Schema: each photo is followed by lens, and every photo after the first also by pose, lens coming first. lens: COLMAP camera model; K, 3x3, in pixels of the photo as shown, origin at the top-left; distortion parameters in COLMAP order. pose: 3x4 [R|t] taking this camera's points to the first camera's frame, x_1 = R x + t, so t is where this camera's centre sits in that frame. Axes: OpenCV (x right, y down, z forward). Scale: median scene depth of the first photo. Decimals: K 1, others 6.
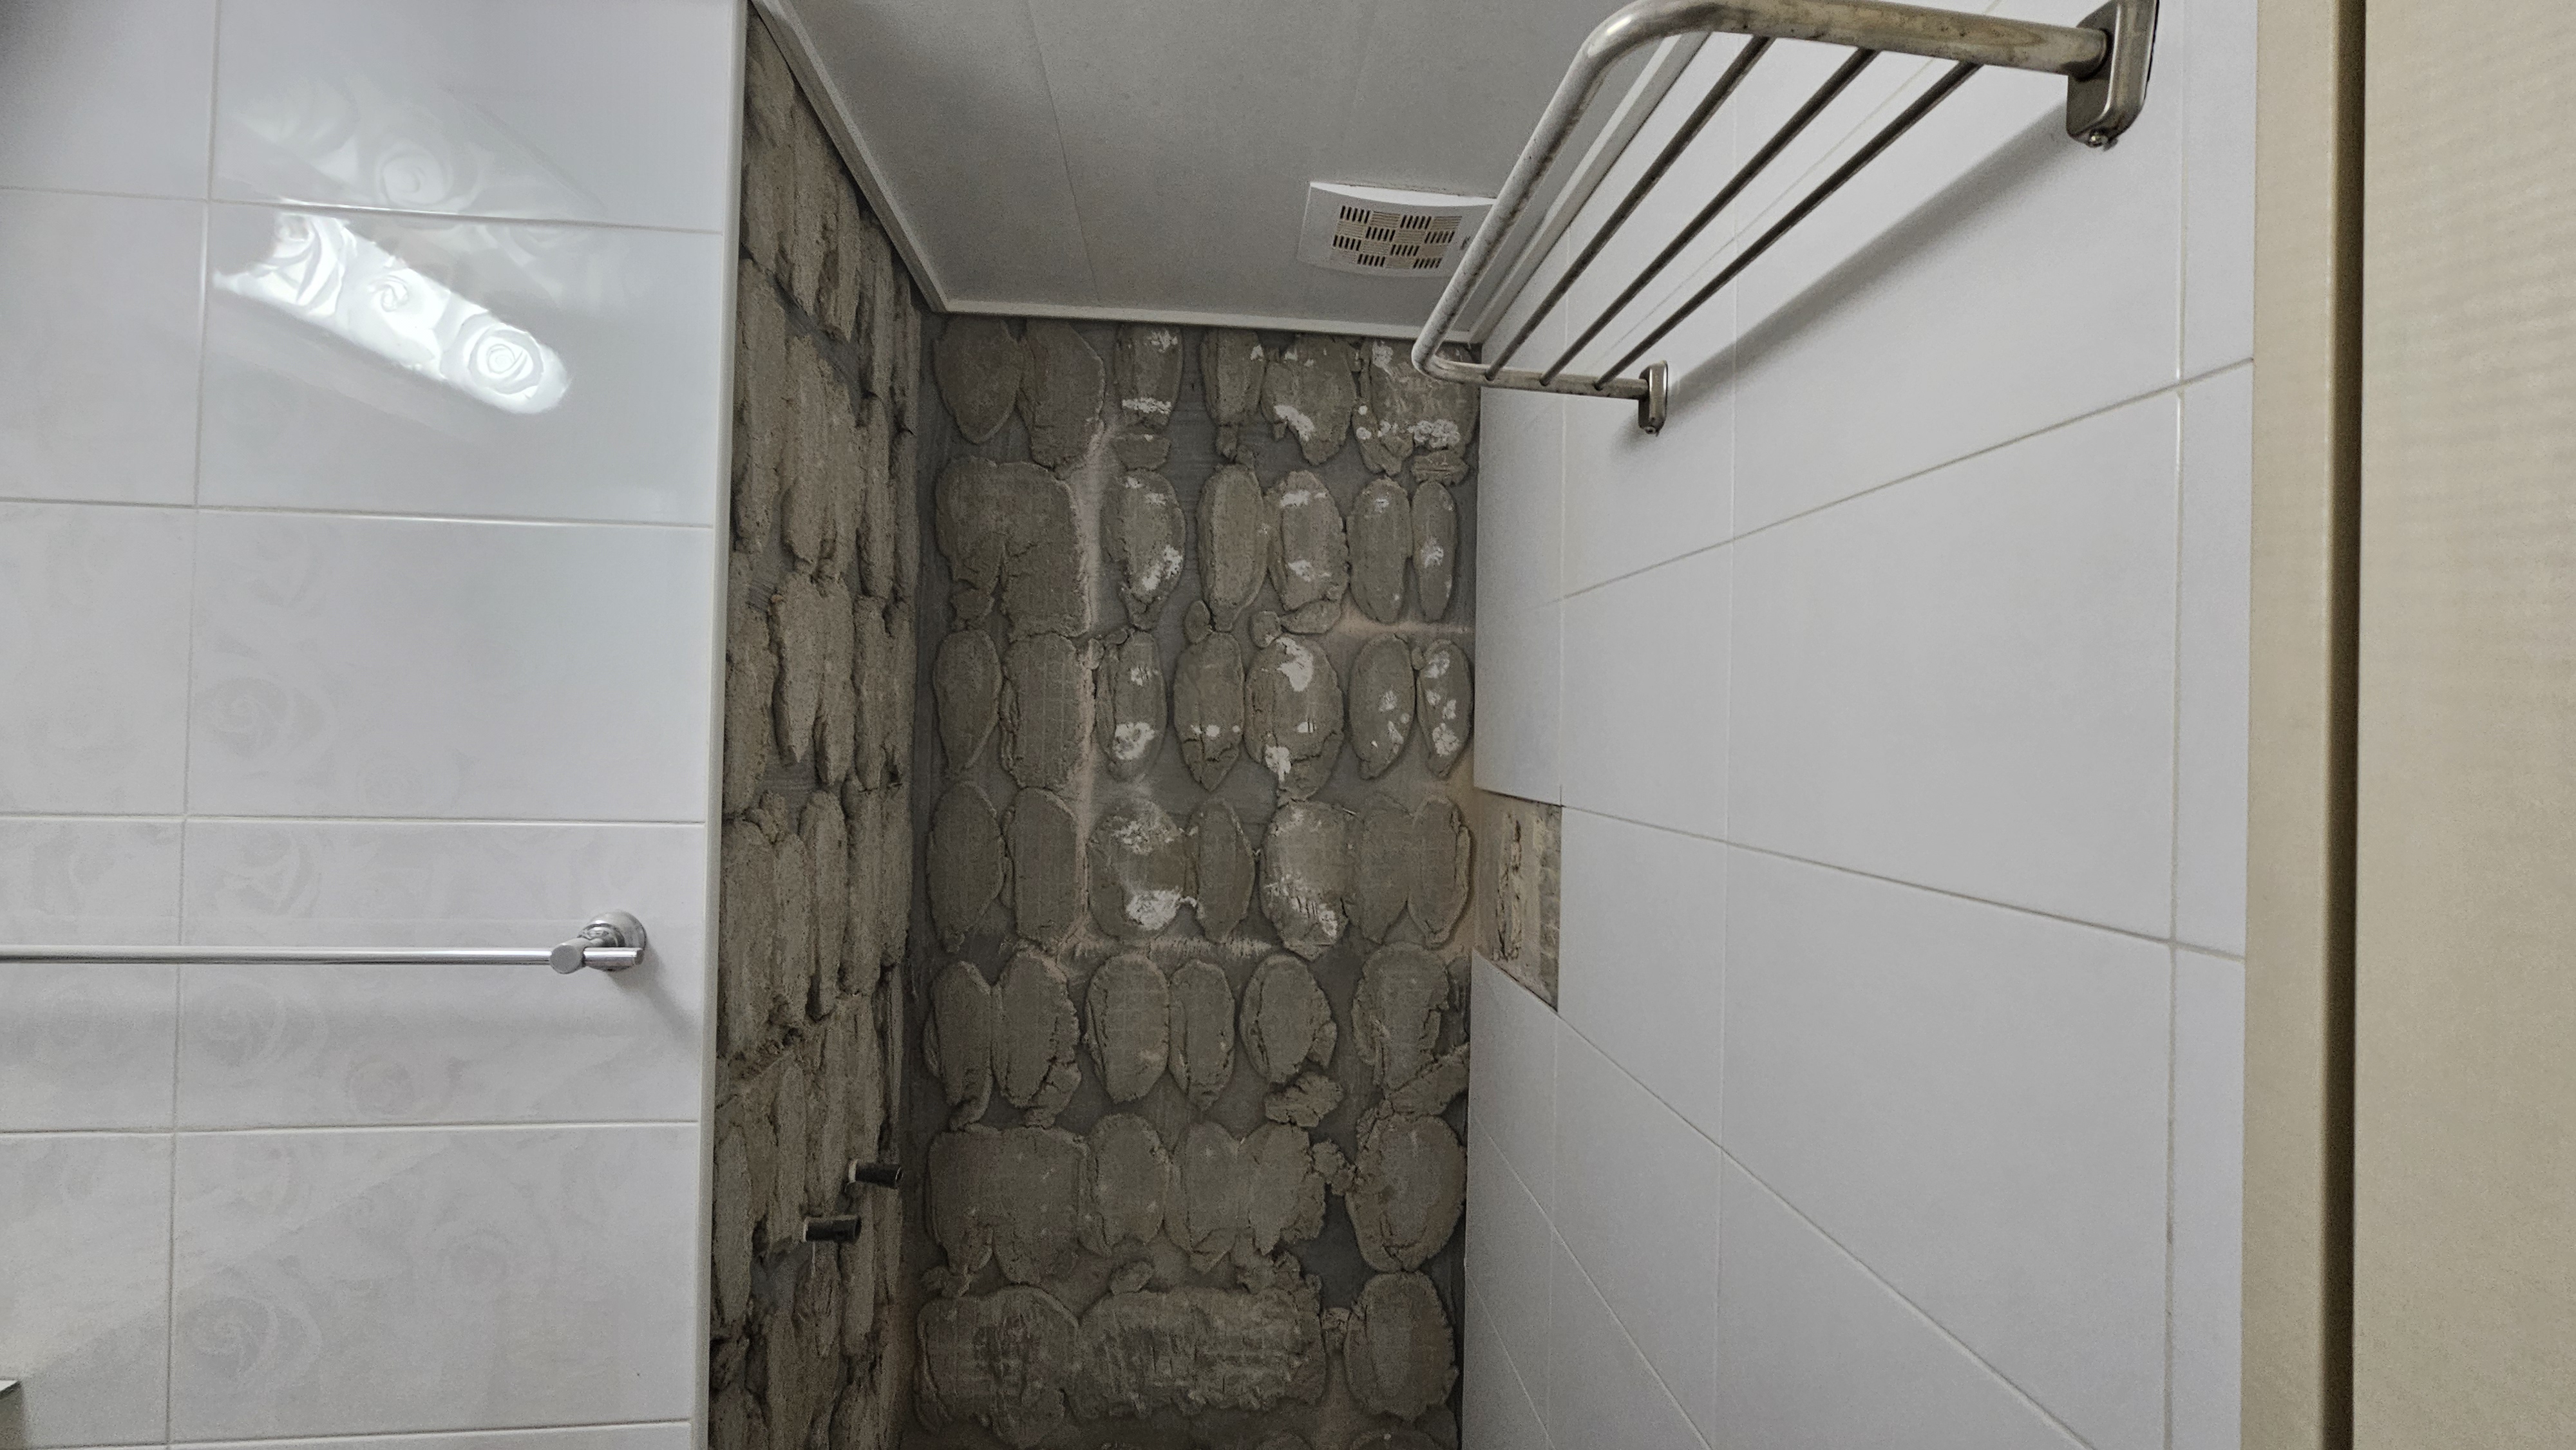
lens RADIAL K [[1057.6, 0, 1325.4], [0, 1057.6, 721.9], [0, 0, 1]] dist [-0.001314, 0.000061]
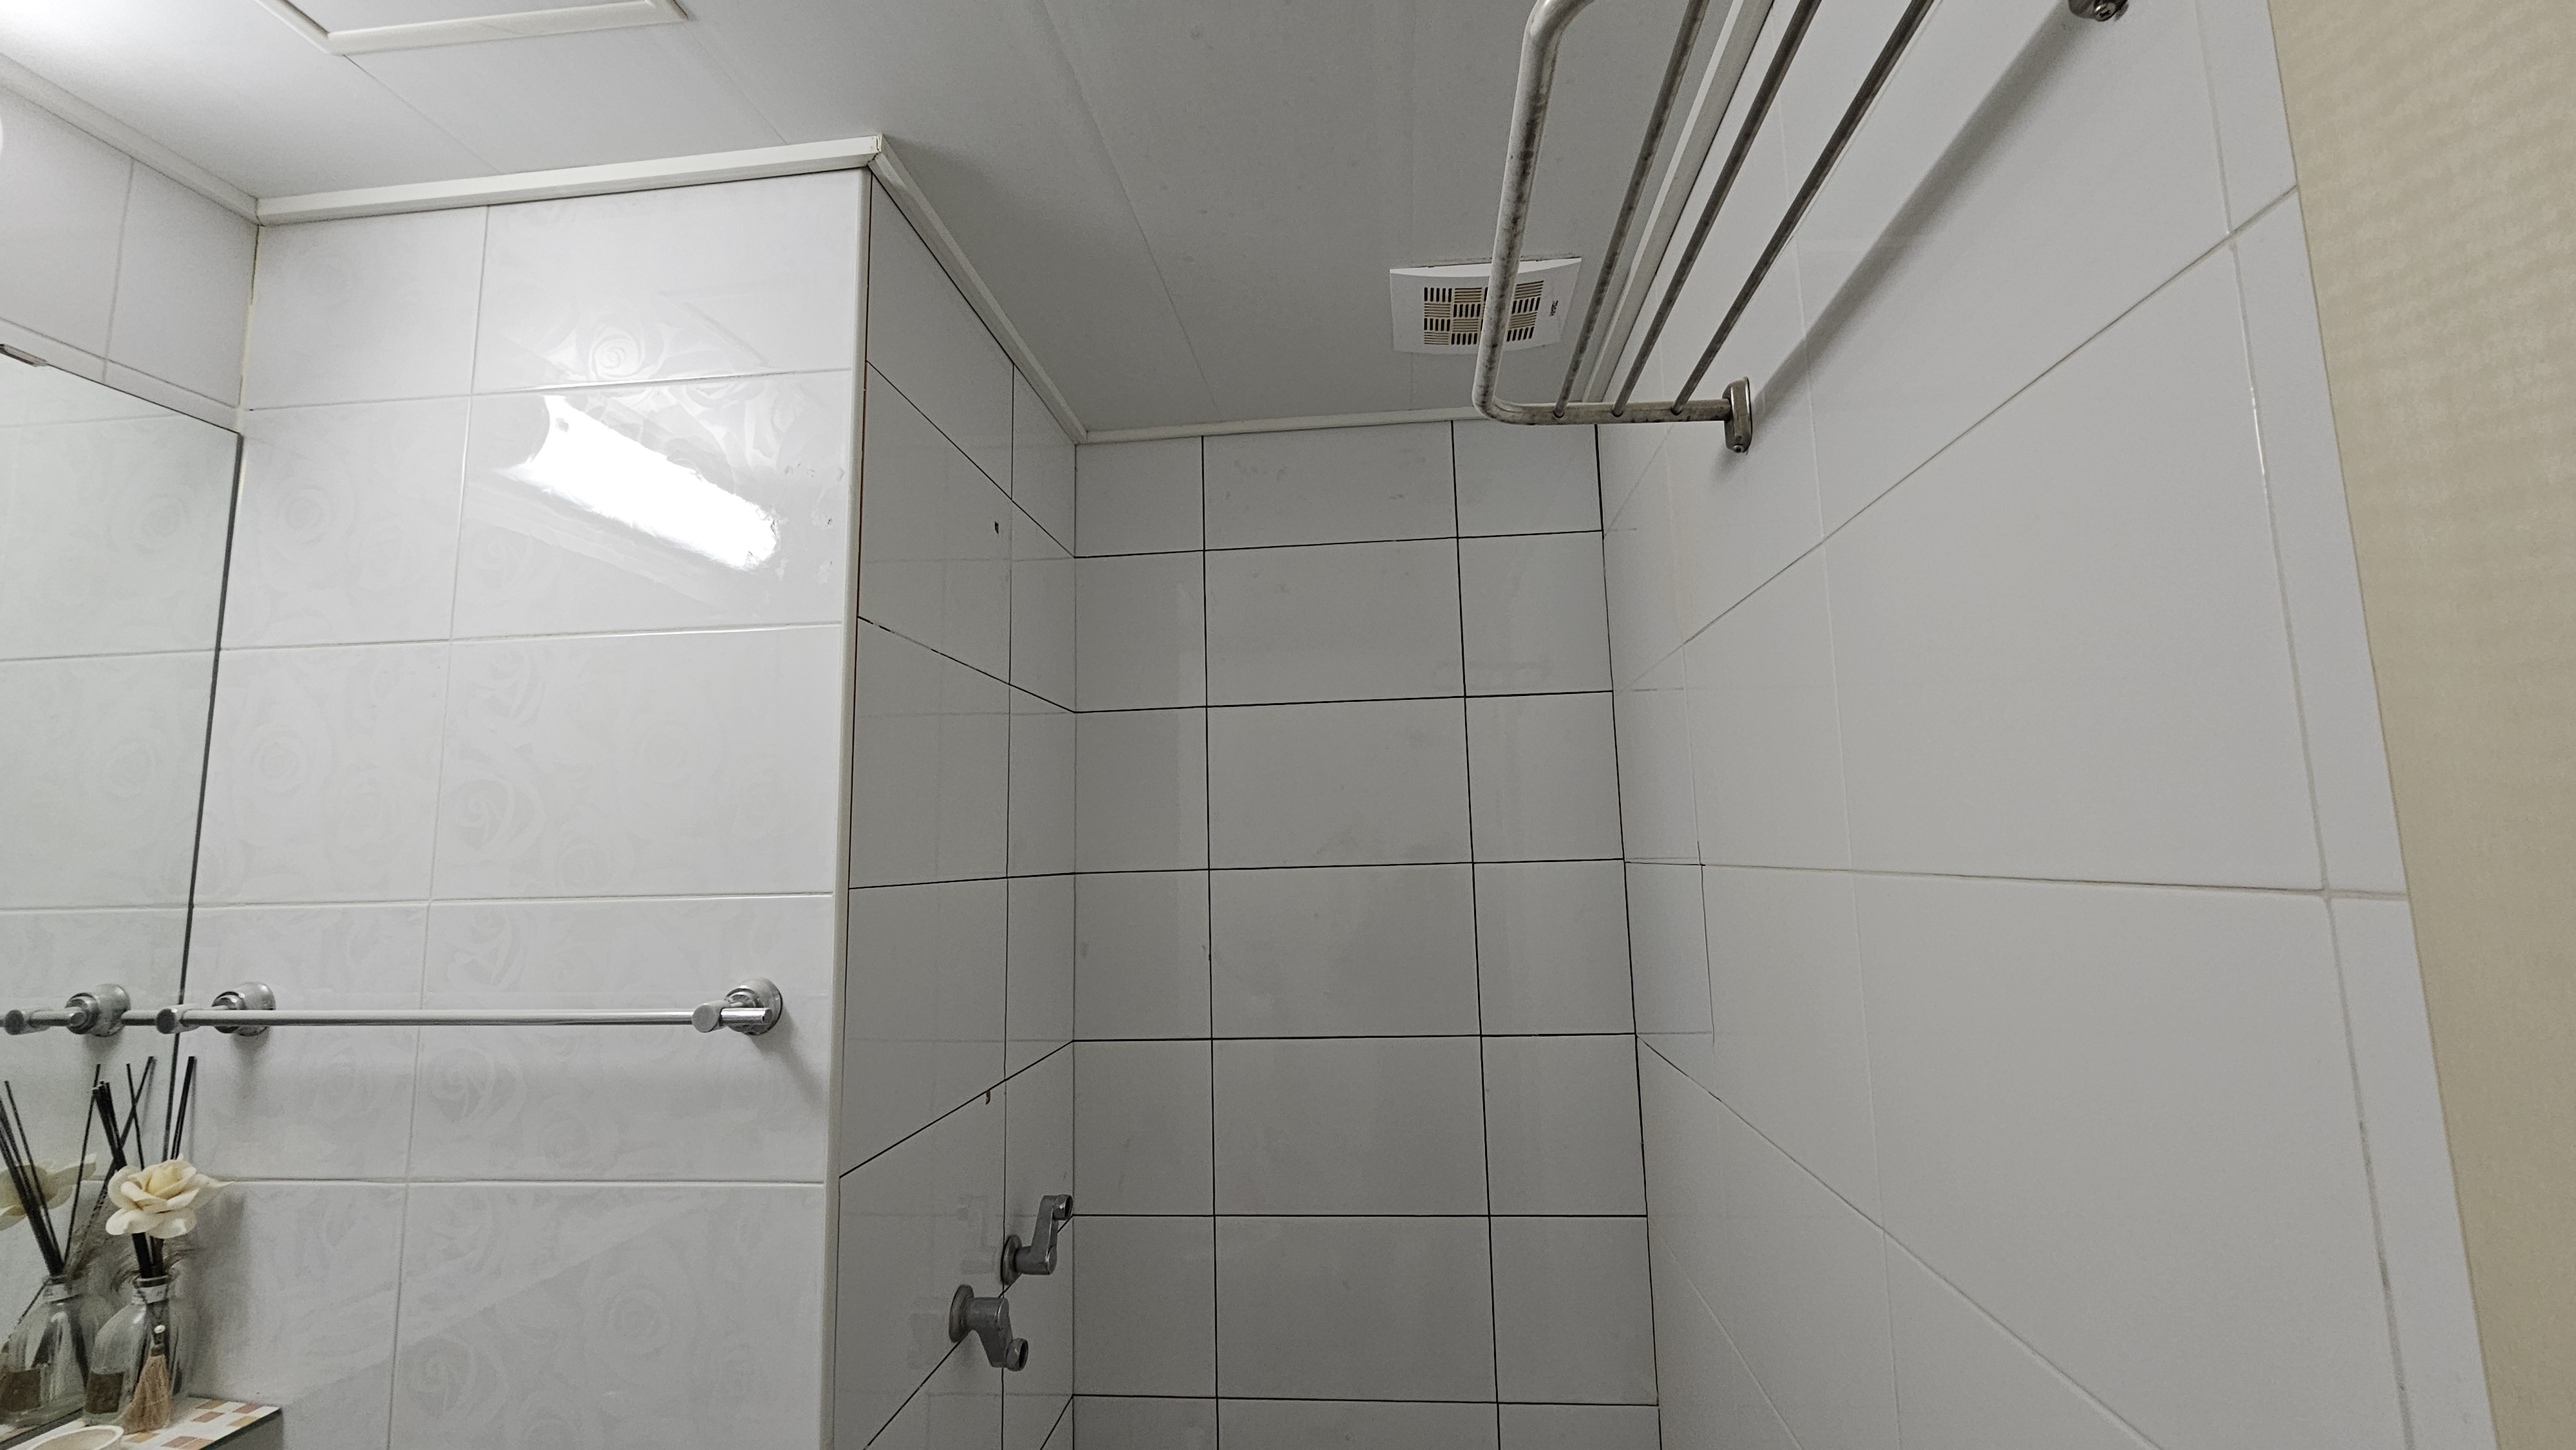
lens RADIAL K [[1057.6, 0, 1308.4], [0, 1057.6, 719.2], [0, 0, 1]] dist [-0.001314, 0.000061]
pose [[0.979199, -0.067737, -0.191260, 0.106490], [0.044714, 0.991494, -0.122228, 0.072805], [0.197912, 0.111134, 0.973899, 0.027464]]
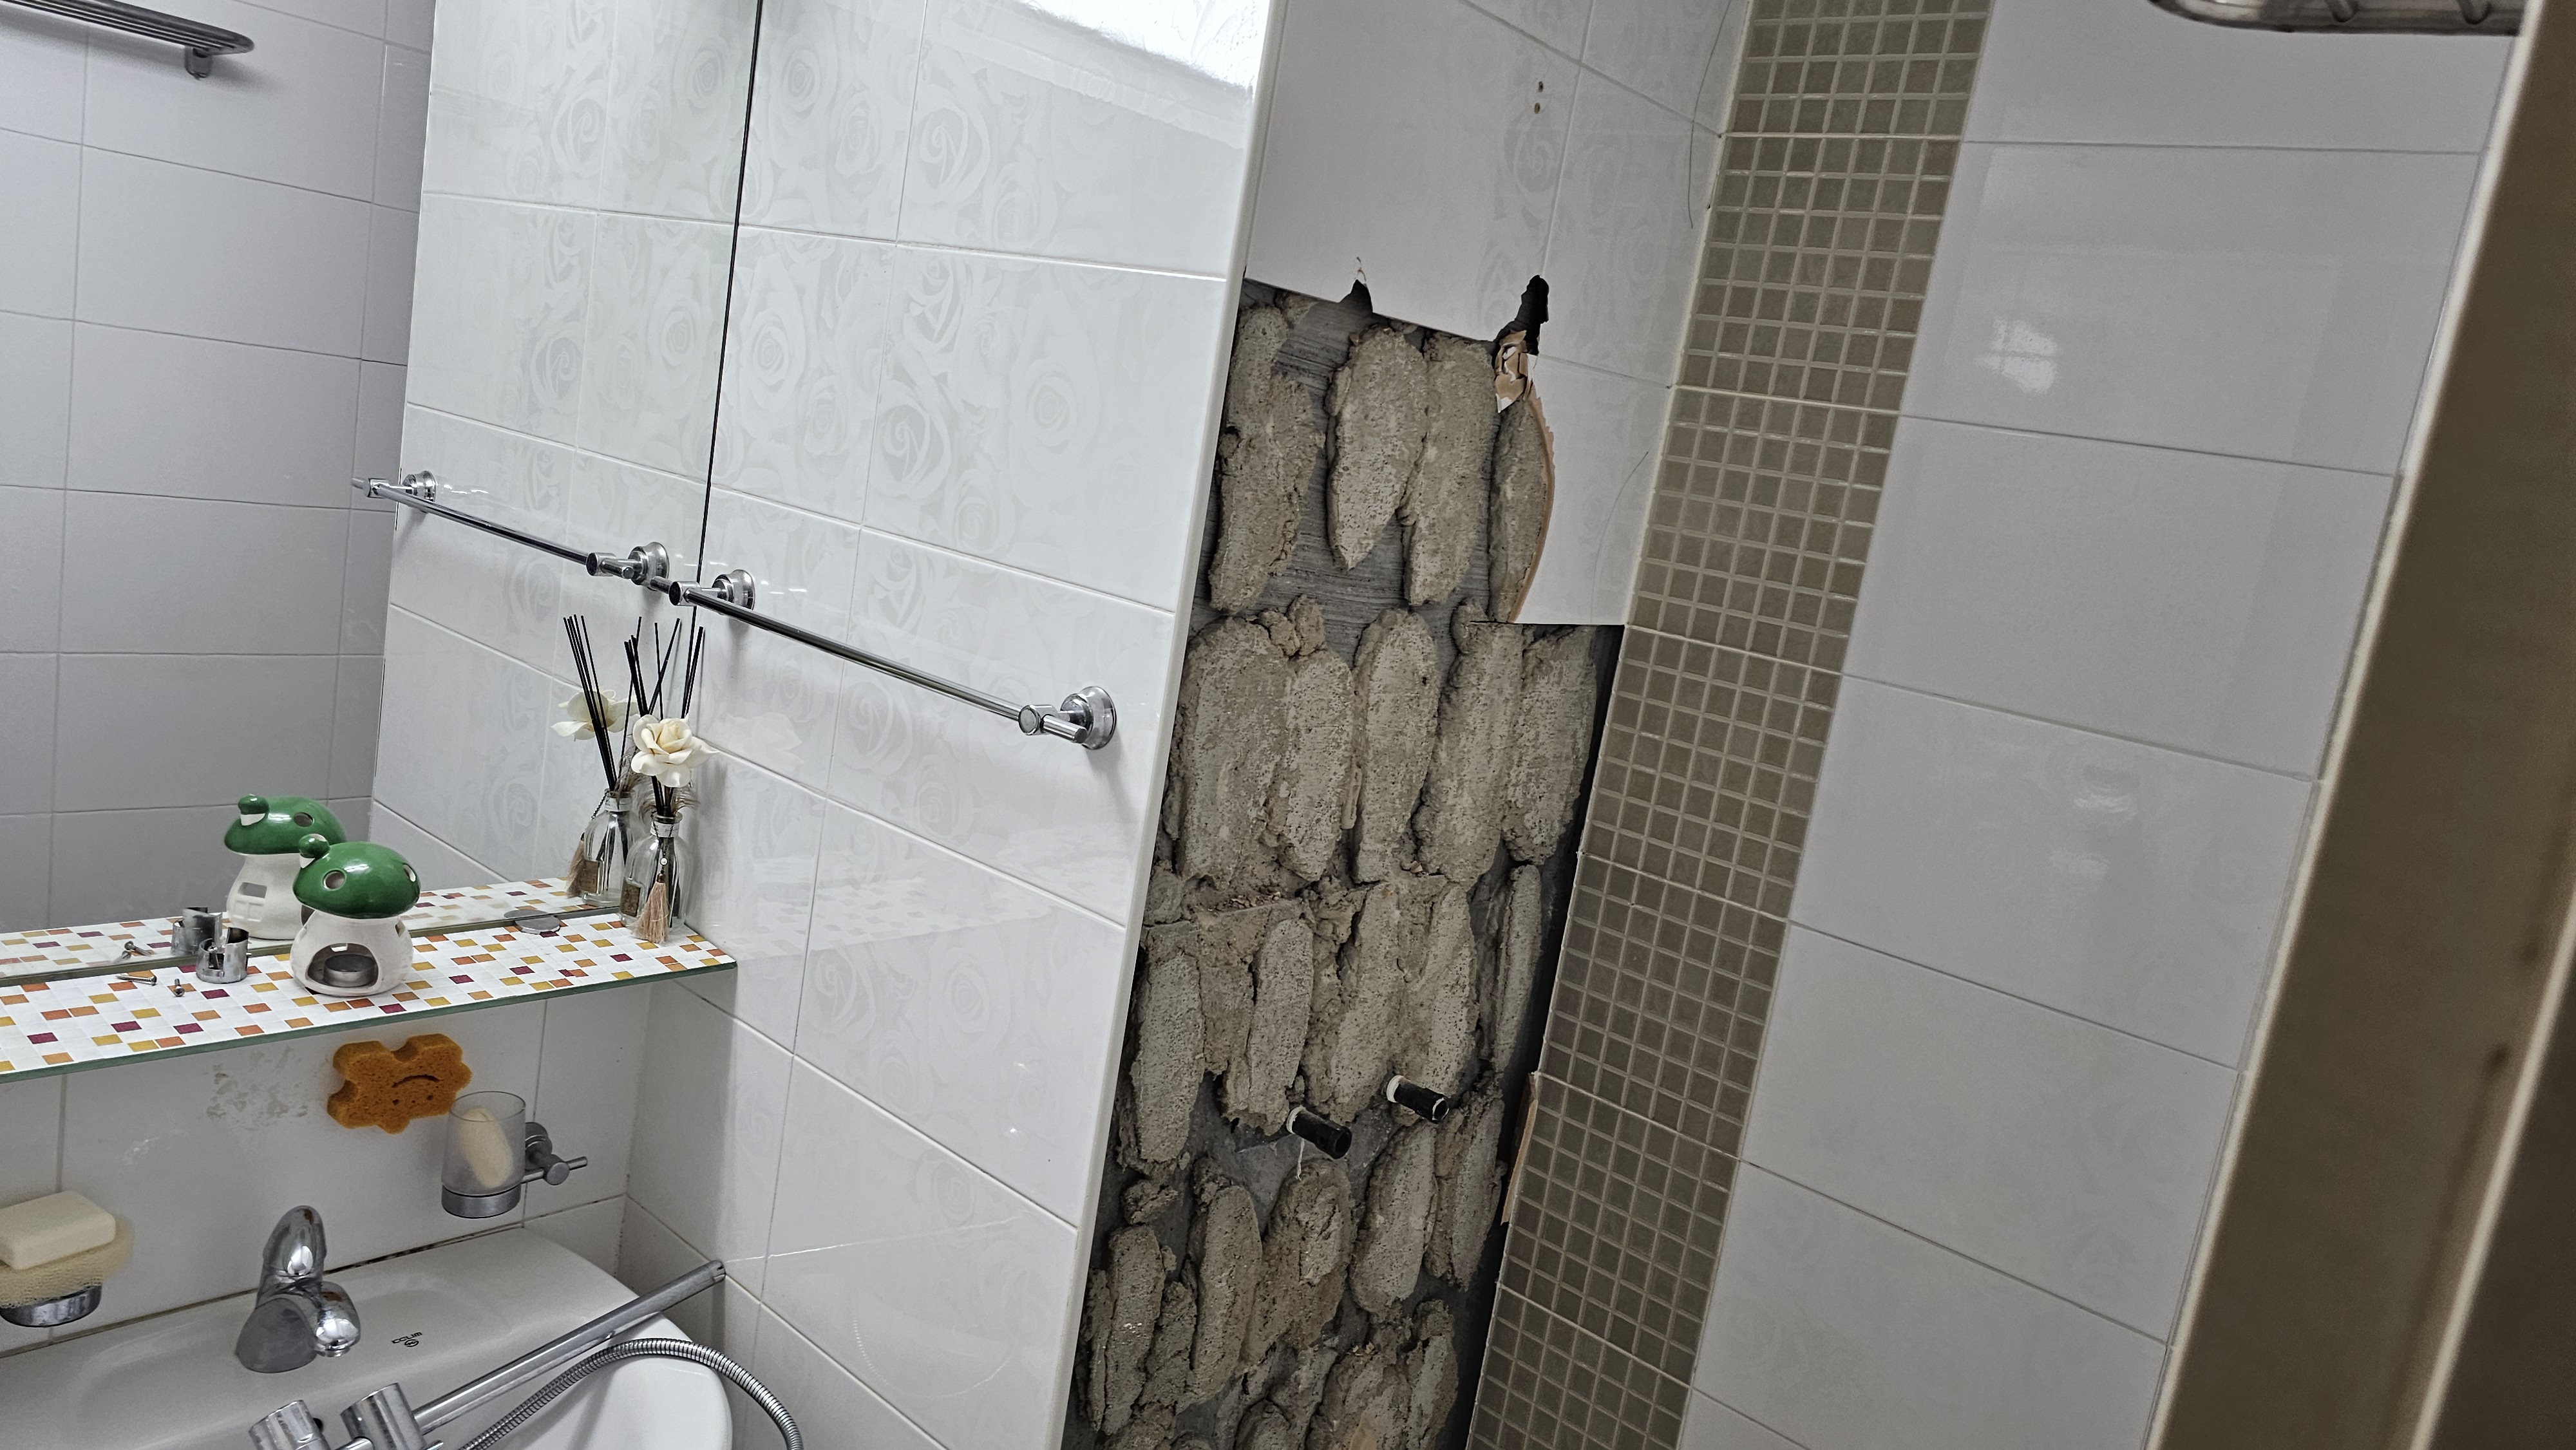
lens RADIAL K [[1782.0, 0, 1284.9], [0, 1782.0, 697.5], [0, 0, 1]] dist [0.057312, -0.045212]
pose [[0.670772, 0.206040, -0.712469, 0.577668], [-0.143185, 0.978540, 0.148181, -0.073245], [0.727711, 0.002619, 0.685879, 0.027649]]
